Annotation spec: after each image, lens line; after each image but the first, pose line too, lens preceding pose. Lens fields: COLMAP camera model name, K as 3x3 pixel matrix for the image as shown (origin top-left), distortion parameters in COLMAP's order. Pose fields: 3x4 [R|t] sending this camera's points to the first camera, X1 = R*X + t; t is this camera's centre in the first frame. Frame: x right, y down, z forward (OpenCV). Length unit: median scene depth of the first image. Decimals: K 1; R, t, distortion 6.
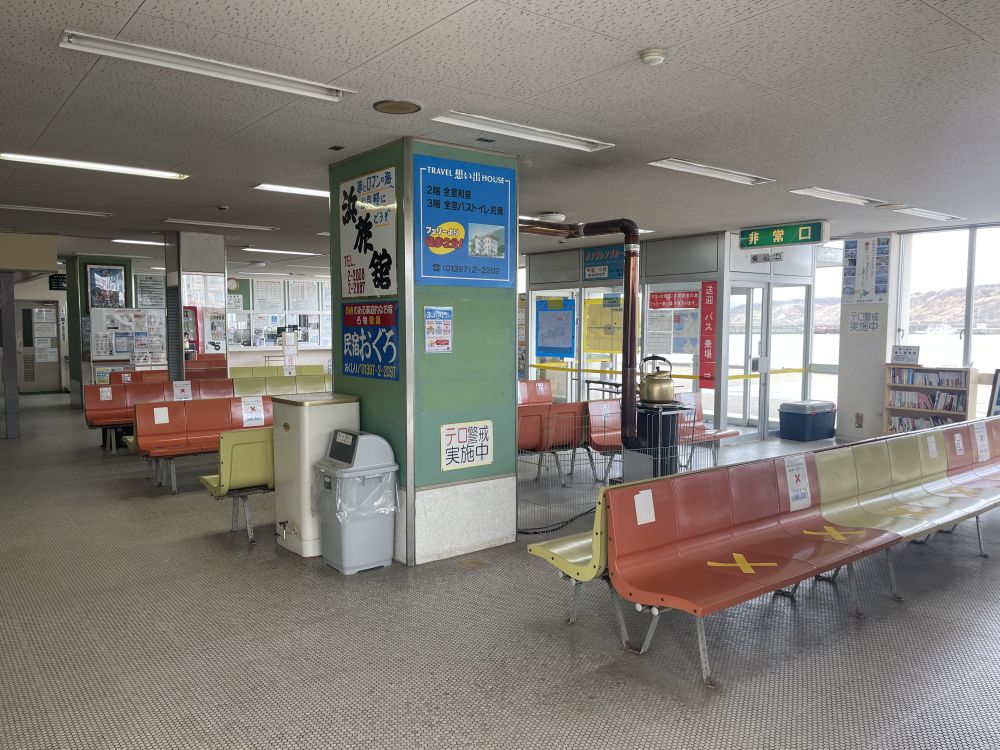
lens RADIAL K [[767.6, 0, 499.9], [0, 767.6, 377.0], [0, 0, 1]] dist [-0.010794, -0.002963]
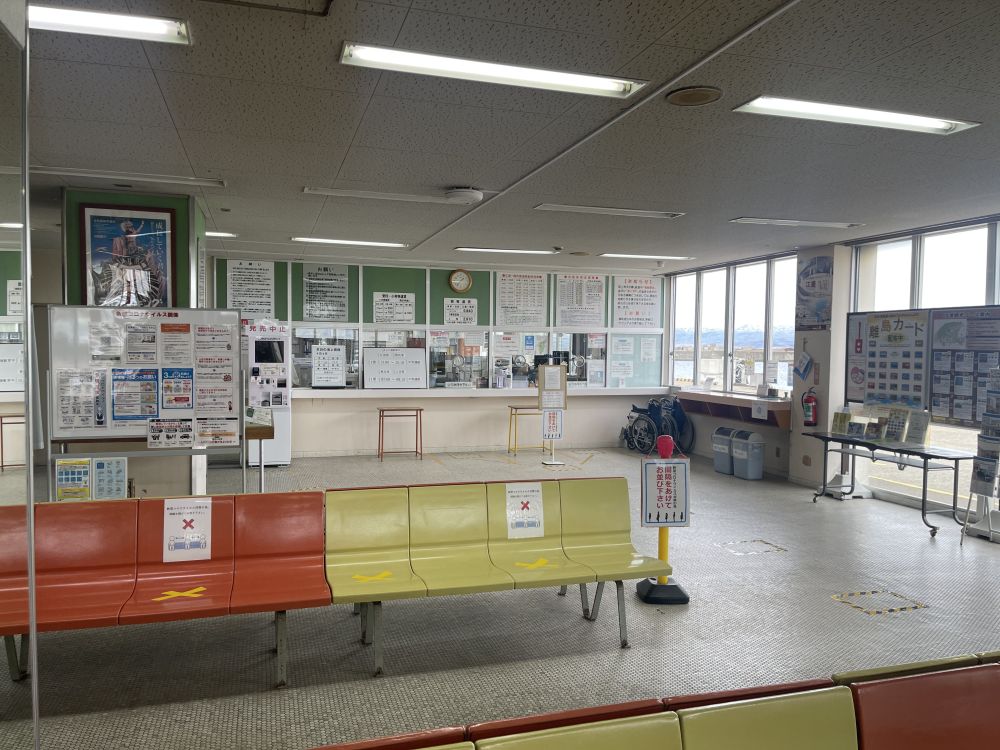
lens RADIAL K [[767.6, 0, 499.0], [0, 767.6, 377.6], [0, 0, 1]] dist [-0.010794, -0.002963]
pose [[0.937501, 0.019792, -0.347418, -0.116642], [-0.031081, 0.999153, -0.026951, -0.032232], [0.346591, 0.036065, 0.937323, 0.457237]]
